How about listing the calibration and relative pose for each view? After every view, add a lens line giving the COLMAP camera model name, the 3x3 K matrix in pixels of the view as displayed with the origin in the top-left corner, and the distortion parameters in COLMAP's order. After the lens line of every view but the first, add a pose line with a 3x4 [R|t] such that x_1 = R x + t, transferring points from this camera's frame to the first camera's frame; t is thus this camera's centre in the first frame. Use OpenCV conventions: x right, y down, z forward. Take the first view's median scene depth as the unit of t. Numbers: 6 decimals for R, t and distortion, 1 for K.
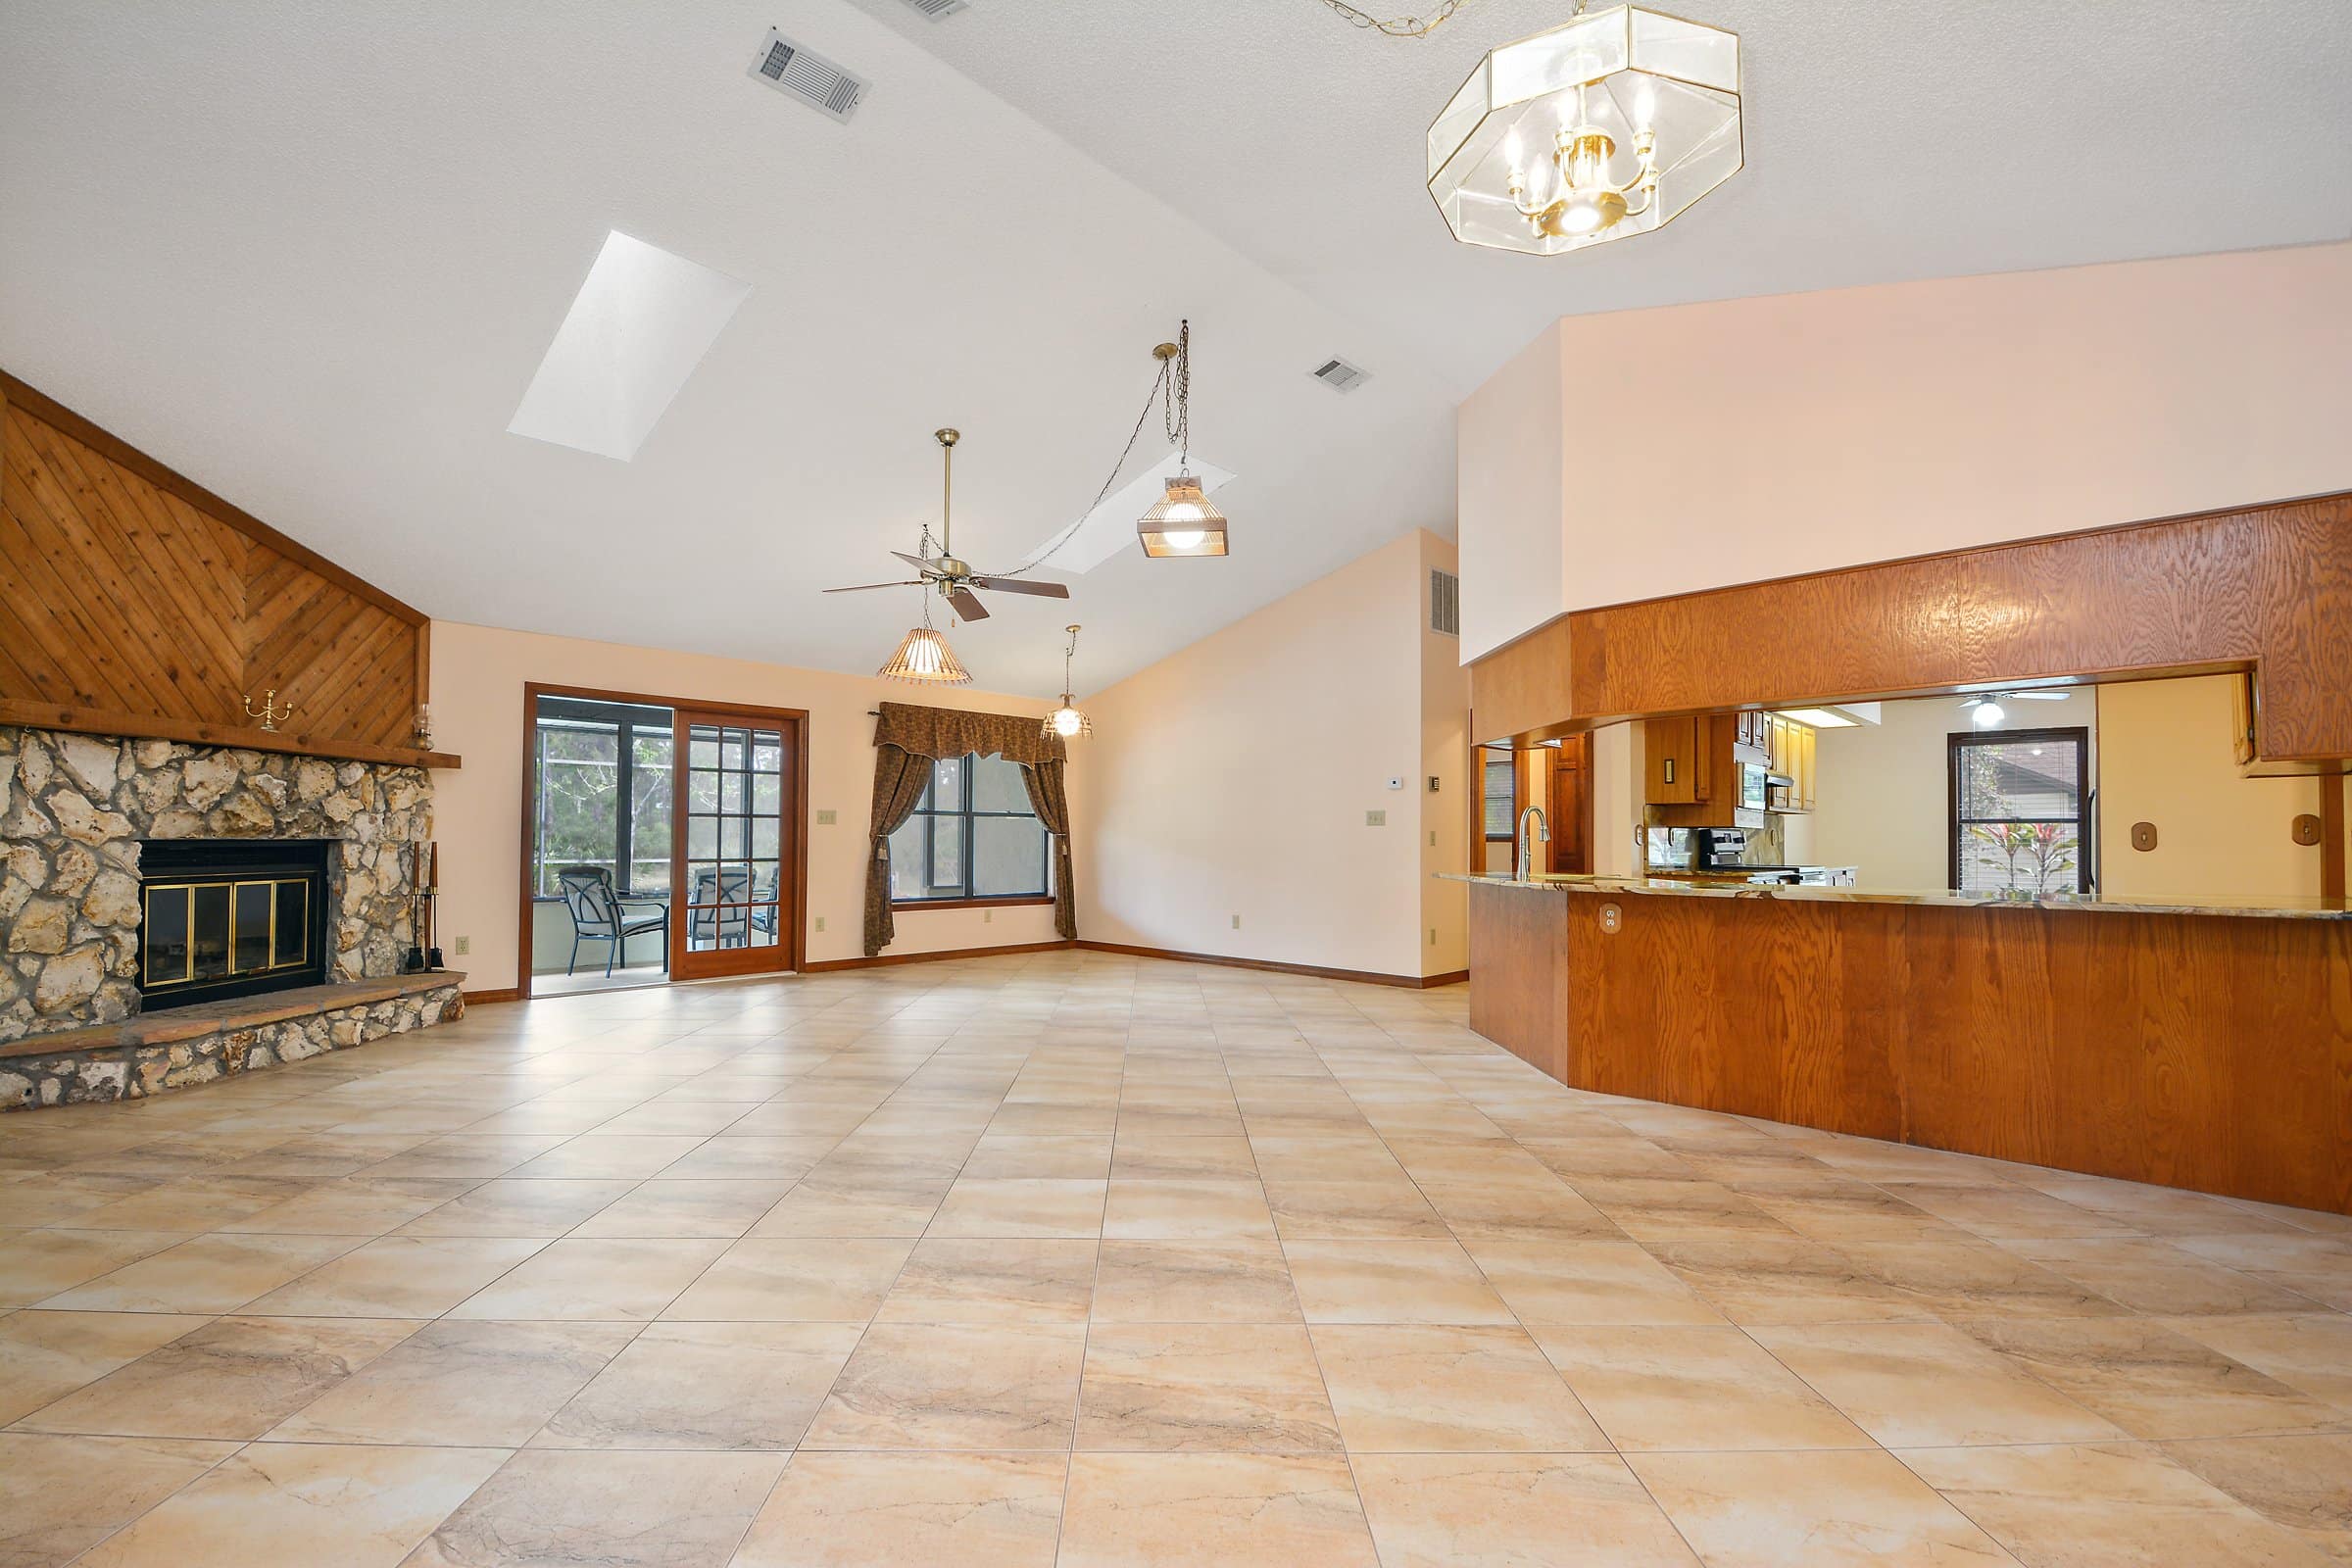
lens RADIAL K [[1039.9, 0, 1157.2], [0, 1039.9, 800.5], [0, 0, 1]] dist [0.001489, -0.012827]
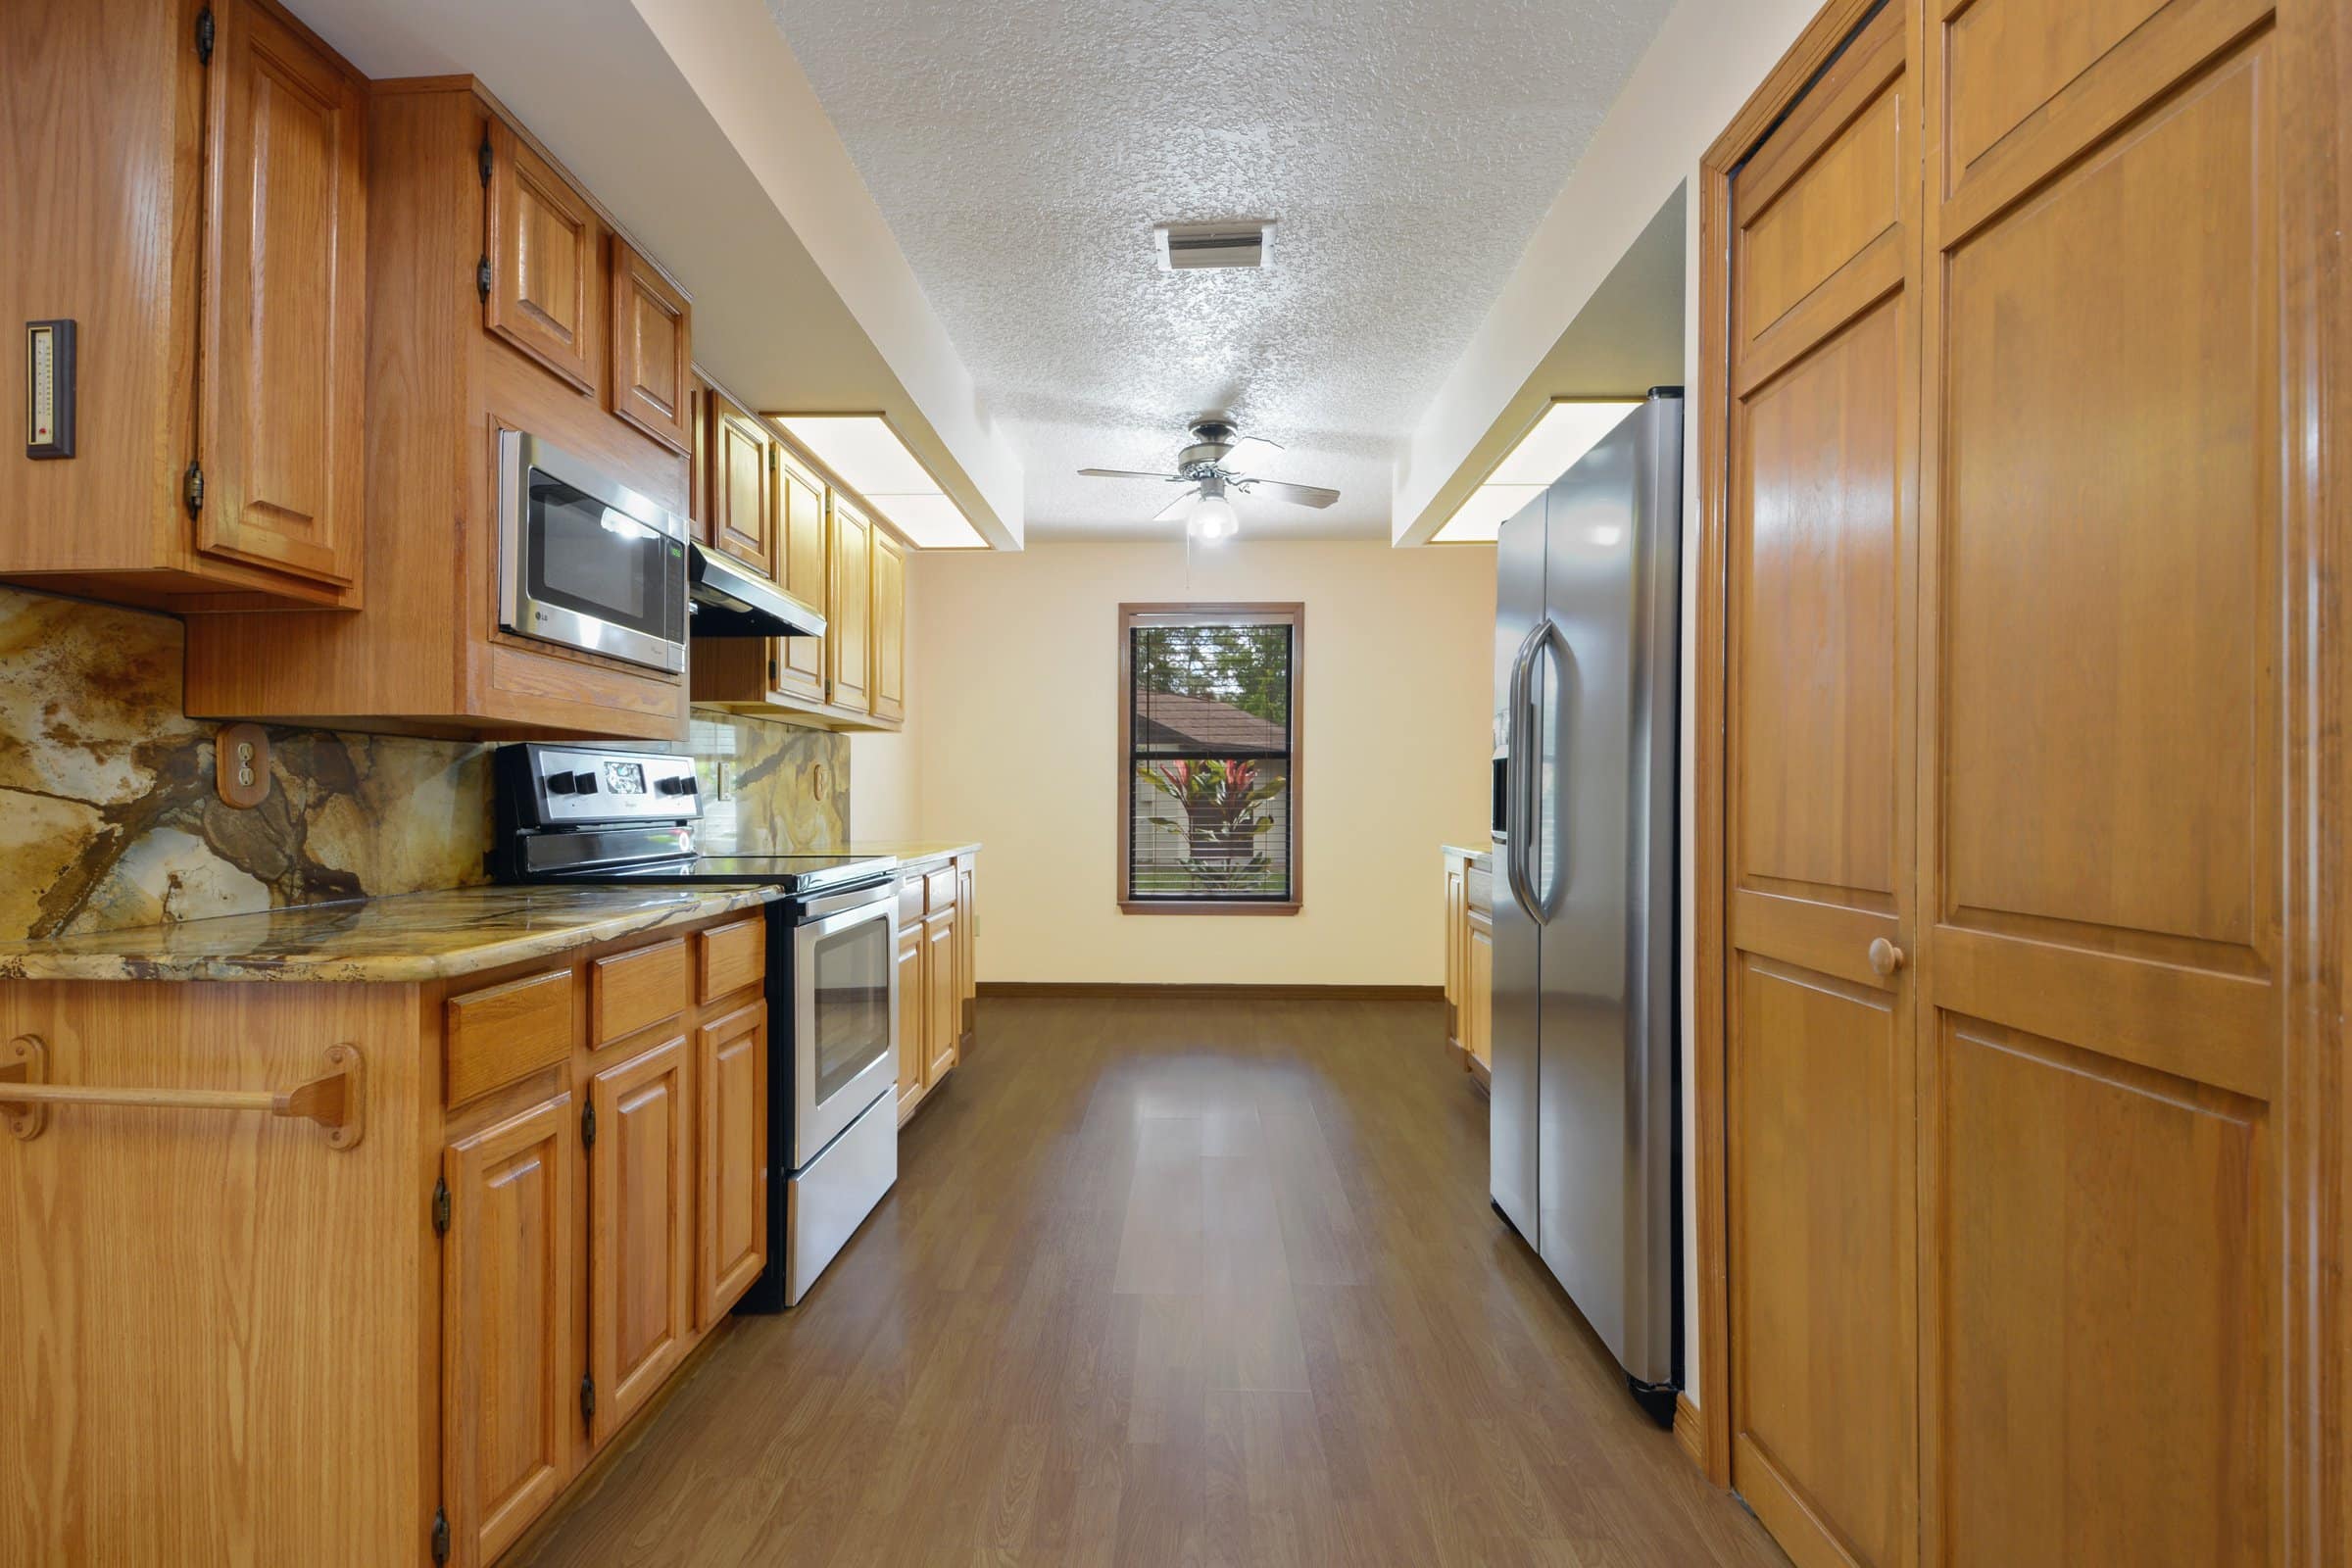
lens RADIAL K [[1039.9, 0, 1157.2], [0, 1039.9, 800.5], [0, 0, 1]] dist [0.001489, -0.012827]
pose [[0.734914, -0.013262, 0.678030, 0.462873], [-0.015228, 0.999234, 0.036049, 0.029571], [-0.677989, -0.036818, 0.734149, 0.671421]]
